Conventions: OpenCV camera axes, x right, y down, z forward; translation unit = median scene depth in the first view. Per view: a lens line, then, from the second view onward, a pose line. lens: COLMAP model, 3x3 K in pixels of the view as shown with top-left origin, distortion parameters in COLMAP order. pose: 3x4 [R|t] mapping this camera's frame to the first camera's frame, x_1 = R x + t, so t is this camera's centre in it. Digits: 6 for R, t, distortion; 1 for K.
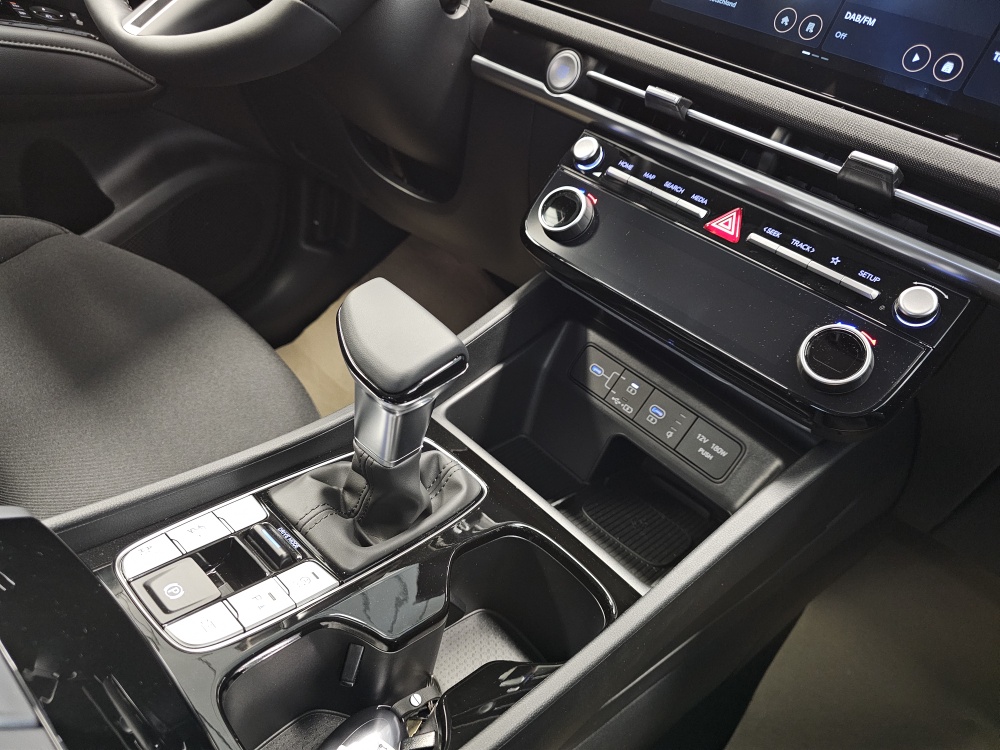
lens RADIAL K [[691.6, 0, 491.5], [0, 691.6, 370.2], [0, 0, 1]] dist [0.048813, -0.052565]
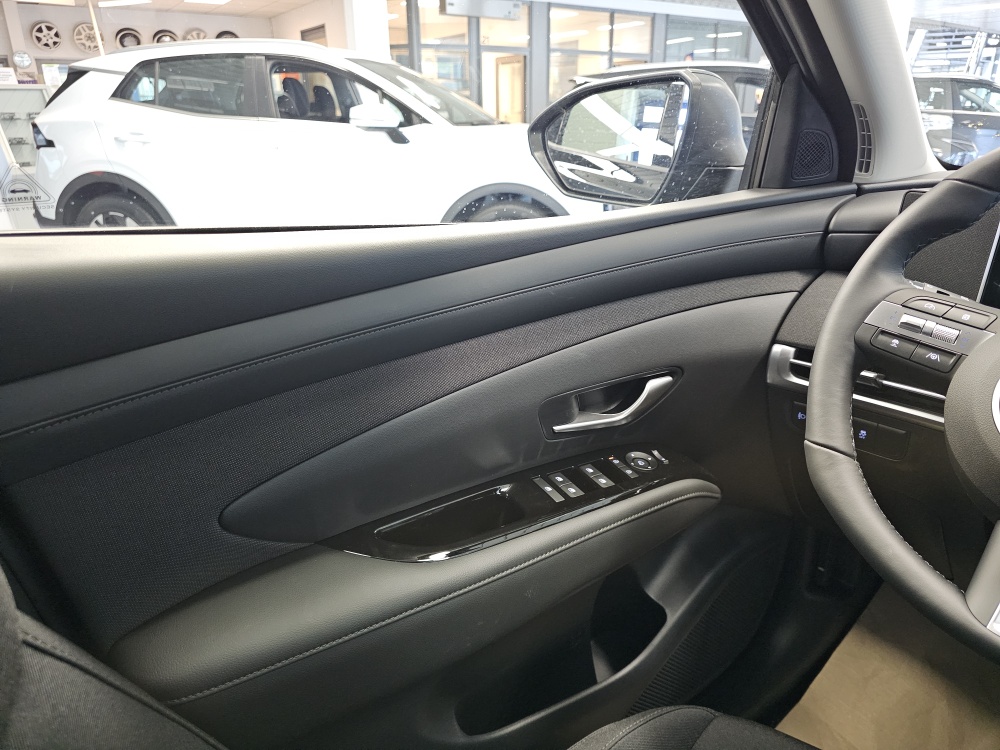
lens RADIAL K [[691.6, 0, 507.7], [0, 691.6, 368.8], [0, 0, 1]] dist [0.048813, -0.052565]
pose [[0.953670, -0.147333, -0.262309, -0.825665], [0.084624, 0.968046, -0.236063, -0.647205], [0.288707, 0.202929, 0.935665, -0.030063]]
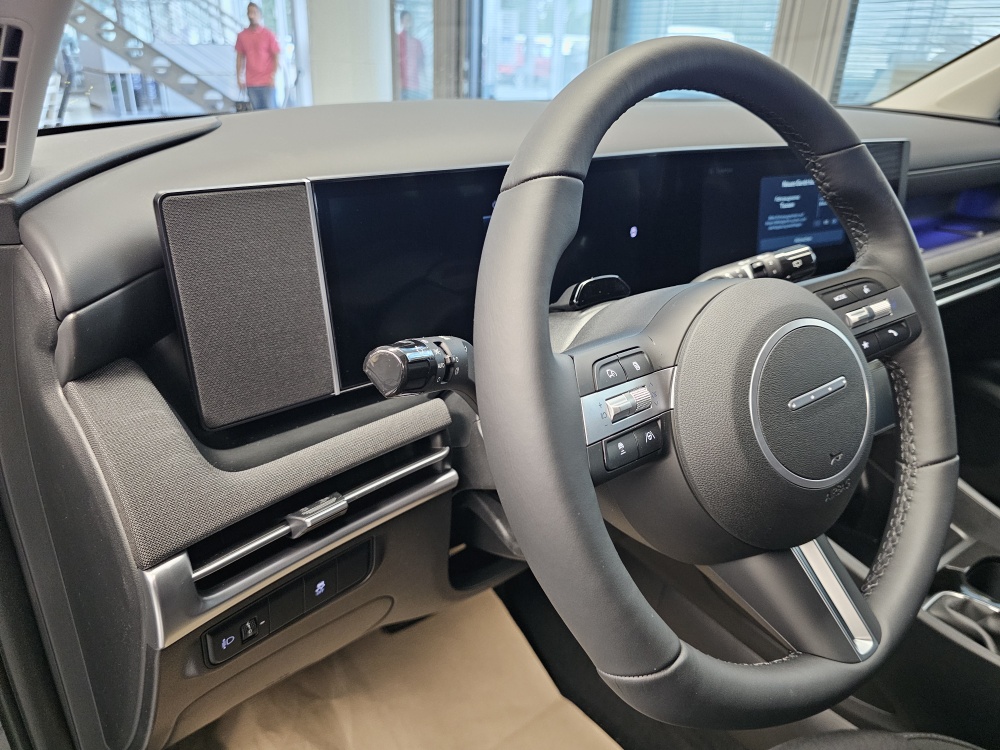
lens RADIAL K [[691.6, 0, 494.4], [0, 691.6, 369.2], [0, 0, 1]] dist [0.048813, -0.052565]
pose [[0.184622, -0.599139, 0.779068, -1.014447], [0.531911, 0.727478, 0.433412, -1.270446], [-0.826429, 0.334378, 0.452997, 0.889410]]
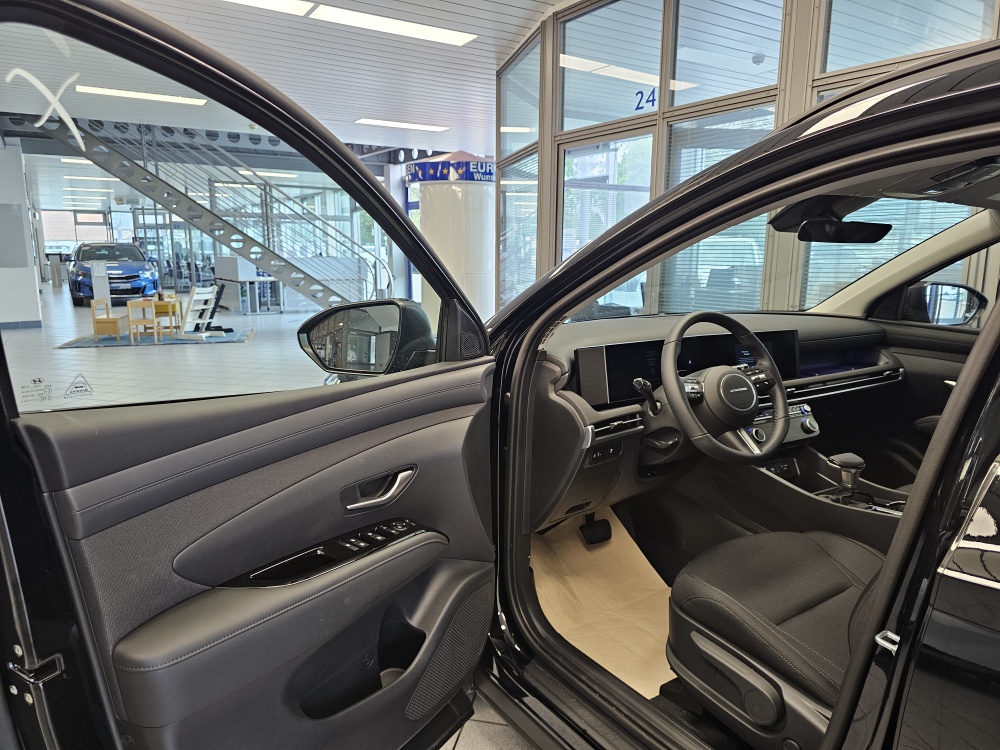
lens RADIAL K [[691.6, 0, 501.6], [0, 691.6, 389.2], [0, 0, 1]] dist [0.048813, -0.052565]
pose [[0.222977, -0.411981, 0.883489, -3.367481], [0.556176, 0.798087, 0.231789, -2.062748], [-0.800594, 0.439692, 0.407089, 0.531953]]
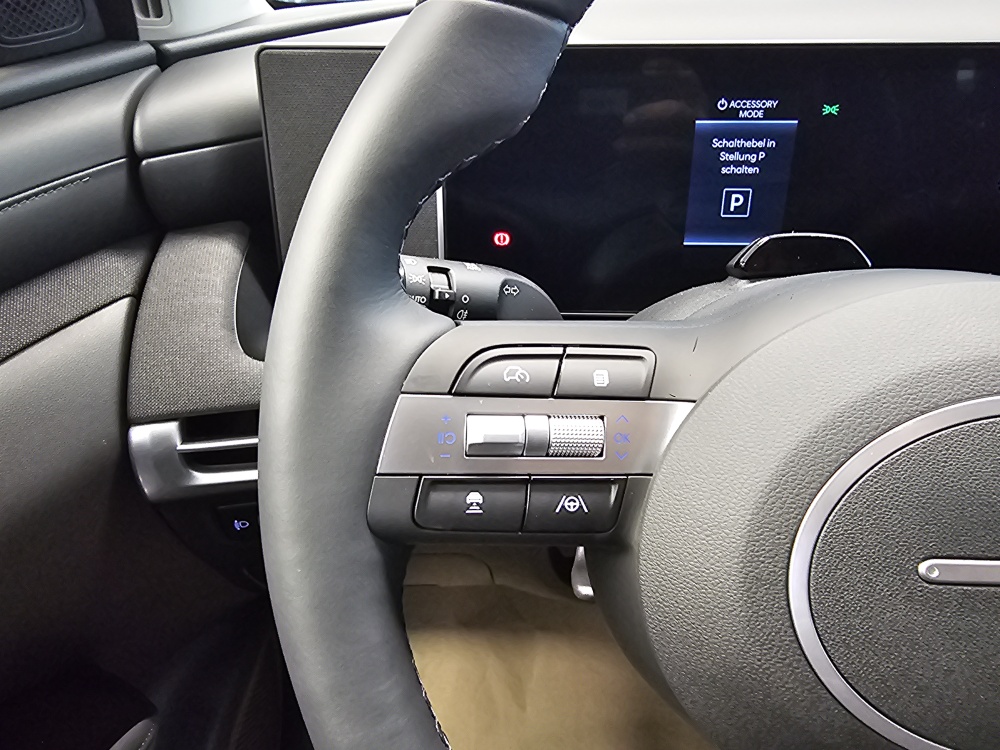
lens RADIAL K [[691.3, 0, 492.4], [0, 691.3, 367.8], [0, 0, 1]] dist [-0.004969, 0.009223]
pose [[0.744675, -0.518971, 0.419676, -0.650523], [0.495531, 0.851138, 0.173244, -0.999058], [-0.447111, 0.078952, 0.890987, 0.773596]]
